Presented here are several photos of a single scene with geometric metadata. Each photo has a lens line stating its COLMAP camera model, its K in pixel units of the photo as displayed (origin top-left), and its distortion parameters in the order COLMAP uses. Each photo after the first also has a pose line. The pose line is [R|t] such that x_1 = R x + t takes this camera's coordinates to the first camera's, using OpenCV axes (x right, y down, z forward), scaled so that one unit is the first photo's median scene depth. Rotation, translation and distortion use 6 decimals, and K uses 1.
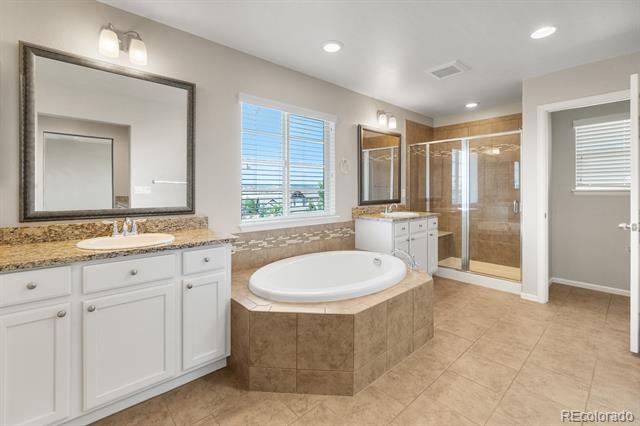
lens RADIAL K [[281.5, 0, 322.9], [0, 281.5, 189.3], [0, 0, 1]] dist [-0.006033, 0.001509]
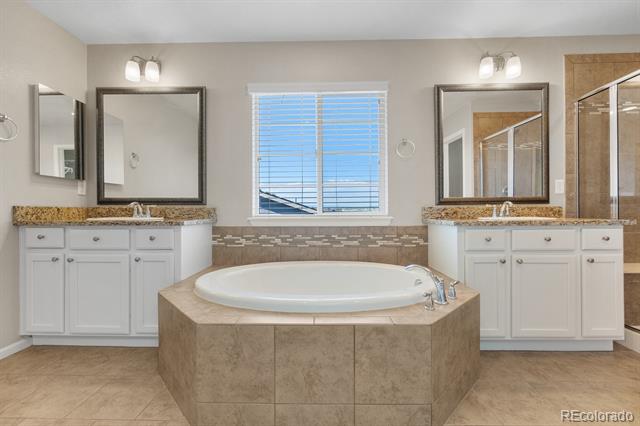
lens RADIAL K [[281.5, 0, 322.4], [0, 281.5, 209.2], [0, 0, 1]] dist [-0.006033, 0.001509]
pose [[0.728411, -0.008640, -0.685086, 0.451943], [0.006477, 0.999963, -0.005725, 0.082435], [0.685110, -0.000267, 0.728440, 0.368463]]
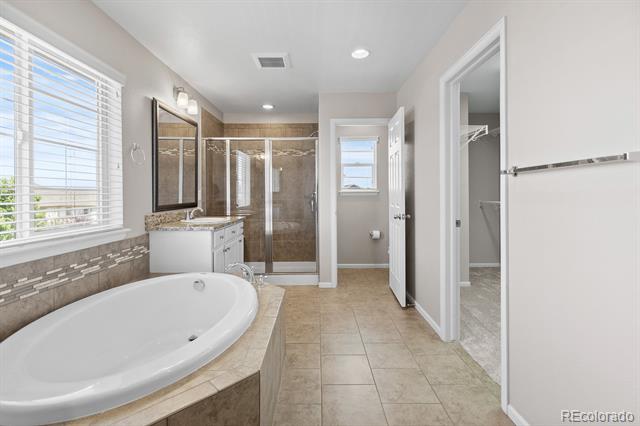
lens RADIAL K [[291.6, 0, 315.6], [0, 291.6, 193.1], [0, 0, 1]] dist [0.003620, 0.000137]
pose [[0.673394, 0.000571, 0.739284, -0.164931], [0.002648, 0.999991, -0.003185, 0.015552], [-0.739279, 0.004102, 0.673386, 0.232165]]
